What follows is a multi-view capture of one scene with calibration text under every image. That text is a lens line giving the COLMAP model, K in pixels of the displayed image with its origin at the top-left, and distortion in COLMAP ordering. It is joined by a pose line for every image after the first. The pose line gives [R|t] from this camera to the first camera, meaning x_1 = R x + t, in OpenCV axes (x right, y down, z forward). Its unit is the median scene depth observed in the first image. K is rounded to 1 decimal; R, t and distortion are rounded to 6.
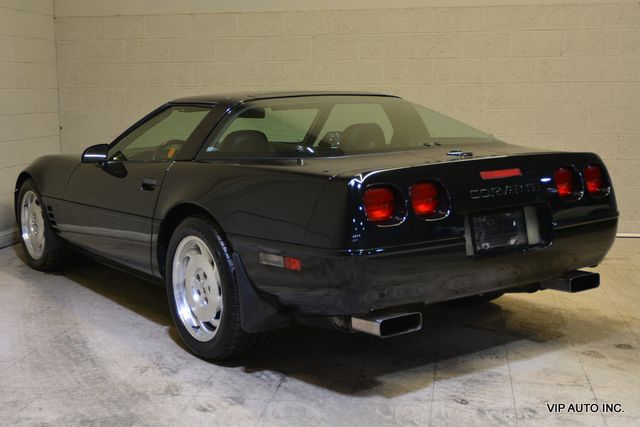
lens RADIAL K [[855.2, 0, 324.2], [0, 855.2, 215.5], [0, 0, 1]] dist [-0.016423, 0.000000]
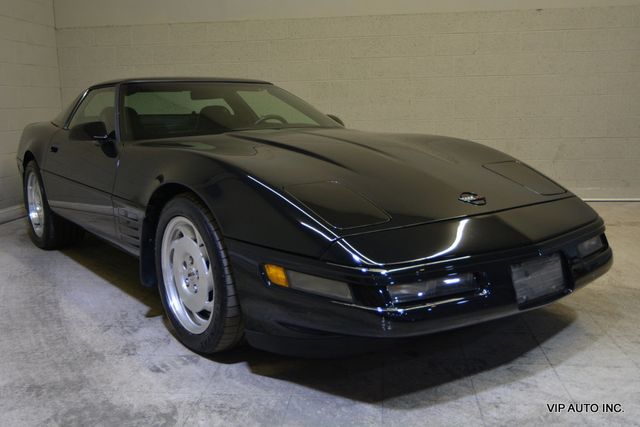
lens RADIAL K [[612.2, 0, 317.5], [0, 612.2, 214.5], [0, 0, 1]] dist [-0.022200, 0.000000]
pose [[0.998716, -0.020914, 0.046134, 0.014450], [0.019593, 0.999390, 0.028912, 0.023397], [-0.046711, -0.027971, 0.998517, 0.234151]]
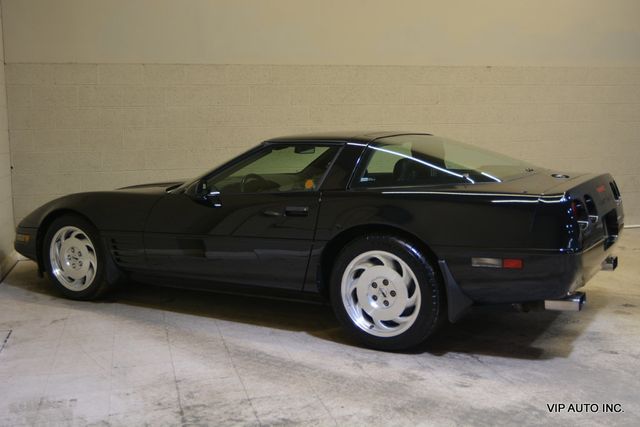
lens RADIAL K [[704.6, 0, 325.4], [0, 704.6, 230.1], [0, 0, 1]] dist [-0.025551, 0.000000]
pose [[0.912630, -0.061238, 0.404175, -0.617215], [0.063934, 0.997931, 0.006835, -0.016459], [-0.403757, 0.019602, 0.914656, 0.118158]]
